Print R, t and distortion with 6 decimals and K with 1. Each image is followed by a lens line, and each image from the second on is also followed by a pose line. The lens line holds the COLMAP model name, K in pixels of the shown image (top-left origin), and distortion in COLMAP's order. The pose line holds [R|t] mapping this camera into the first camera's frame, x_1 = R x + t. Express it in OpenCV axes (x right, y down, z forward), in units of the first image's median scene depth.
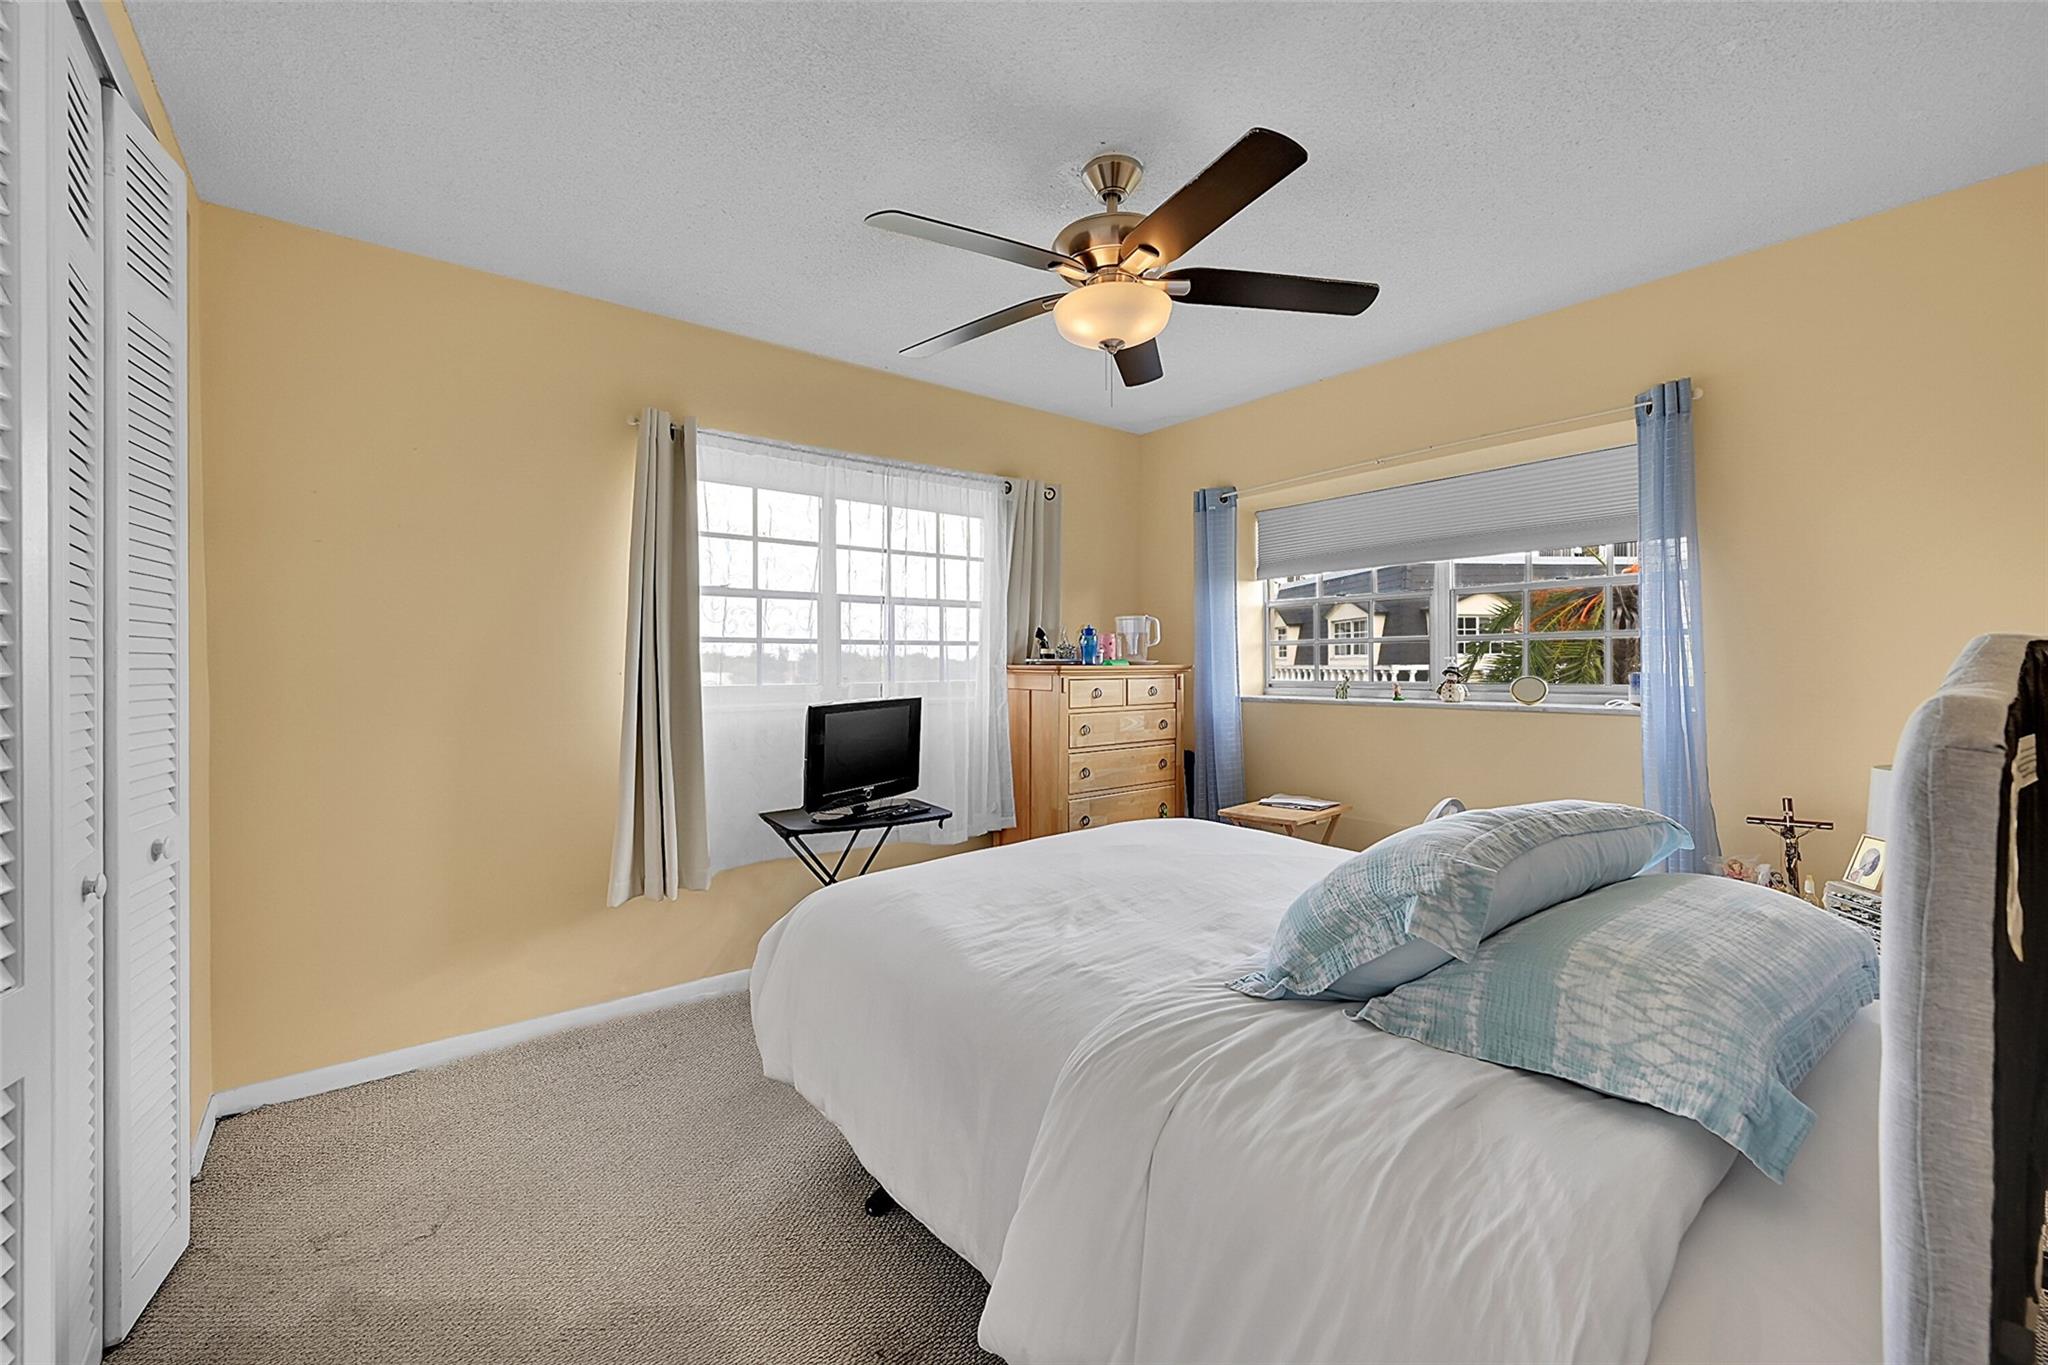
lens RADIAL K [[808.5, 0, 1021.1], [0, 808.5, 684.3], [0, 0, 1]] dist [-0.000167, 0.000181]
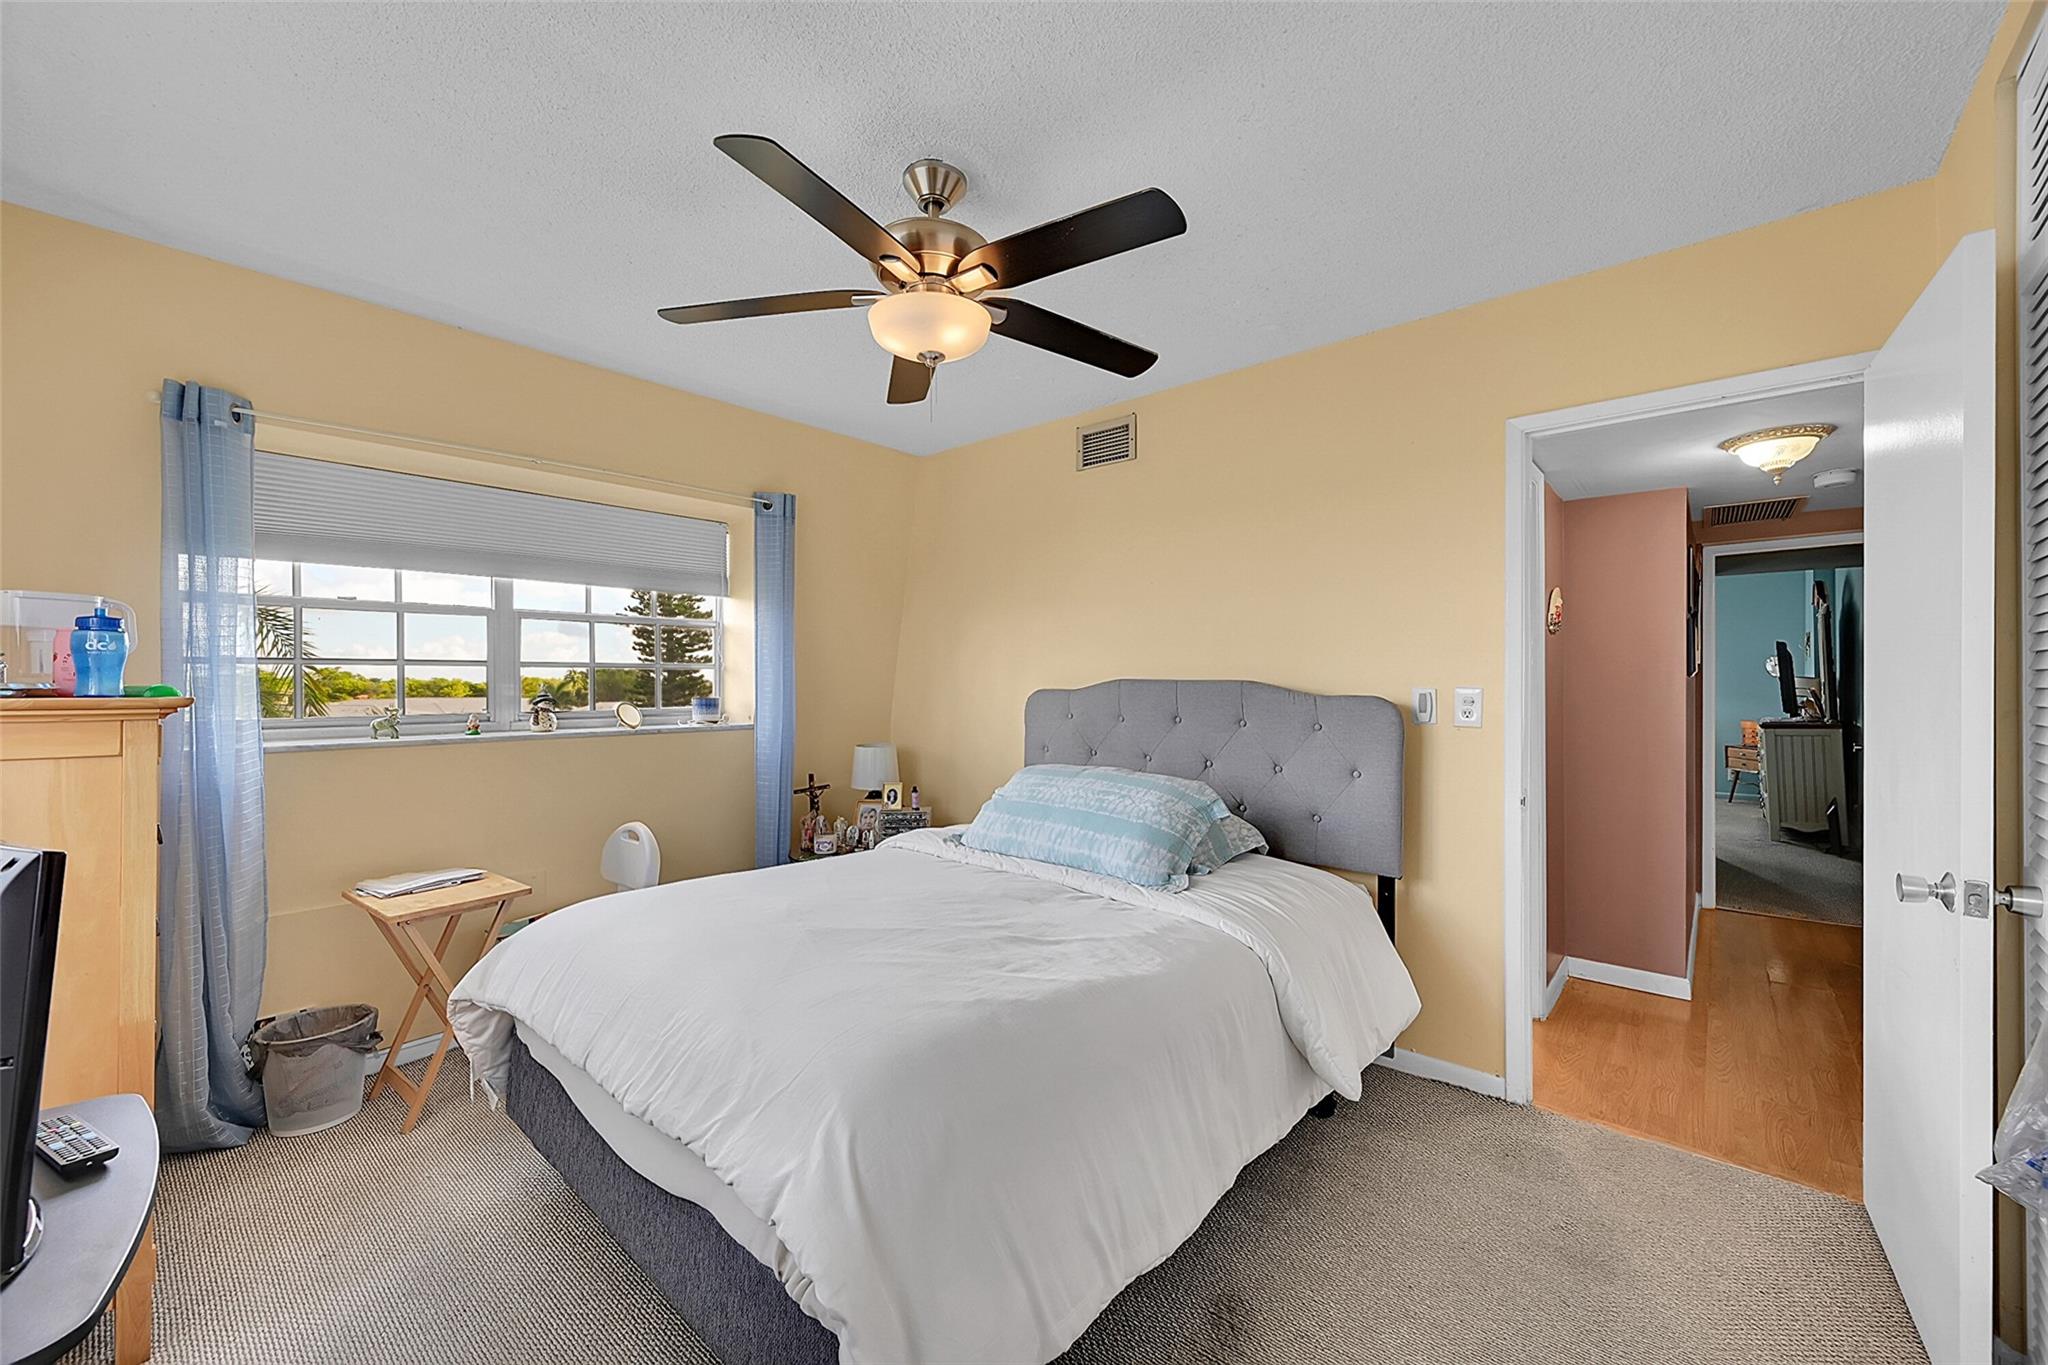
lens RADIAL K [[808.5, 0, 1021.1], [0, 808.5, 684.3], [0, 0, 1]] dist [-0.000167, 0.000181]
pose [[-0.174463, 0.006947, 0.984639, -0.646335], [0.028753, 0.999585, -0.001957, -0.020435], [-0.984244, 0.027970, -0.174590, 0.806232]]
